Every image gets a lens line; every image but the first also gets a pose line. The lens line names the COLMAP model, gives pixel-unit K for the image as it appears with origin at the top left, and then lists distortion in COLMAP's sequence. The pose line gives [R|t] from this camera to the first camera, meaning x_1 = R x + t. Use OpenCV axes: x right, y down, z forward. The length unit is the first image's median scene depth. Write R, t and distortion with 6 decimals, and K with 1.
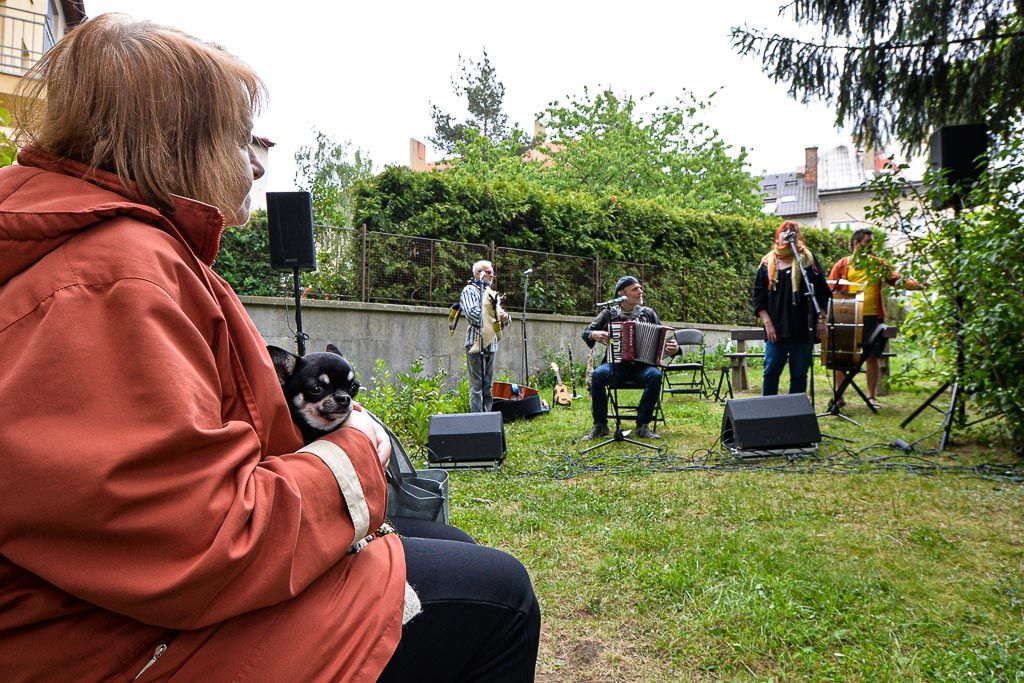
lens RADIAL K [[601.8, 0, 512.0], [0, 601.8, 341.5], [0, 0, 1]] dist [-0.004575, -0.000456]
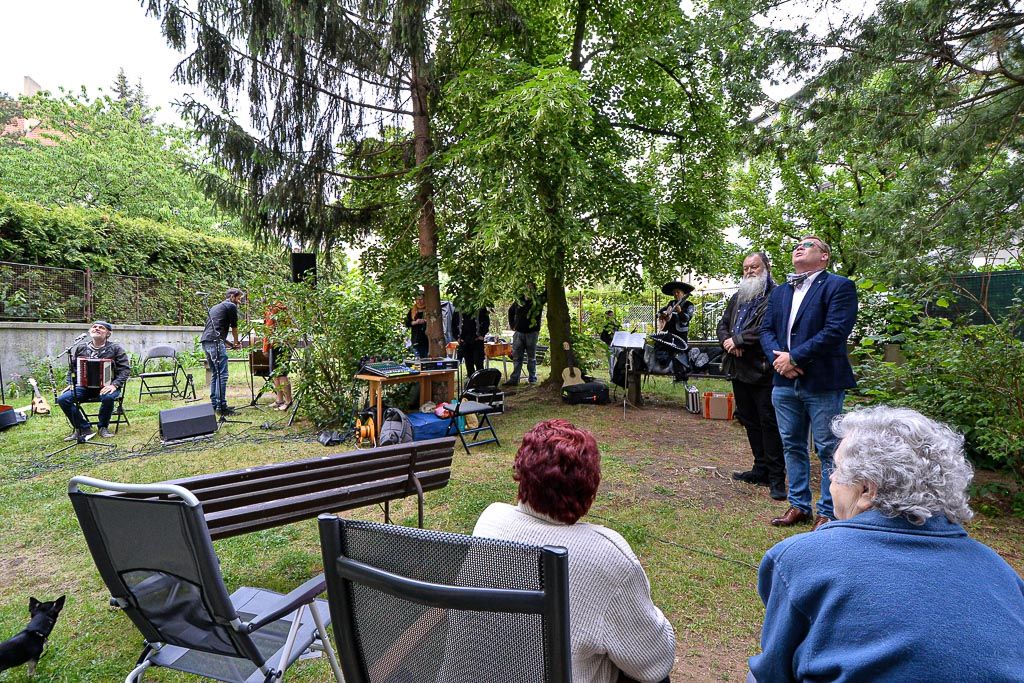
lens RADIAL K [[538.0, 0, 512.0], [0, 538.0, 341.5], [0, 0, 1]] dist [0.001853, -0.018528]
pose [[0.721250, -0.024325, 0.692248, 0.018925], [-0.013466, 0.998702, 0.049125, -0.066620], [-0.692544, -0.044753, 0.719986, -0.265522]]
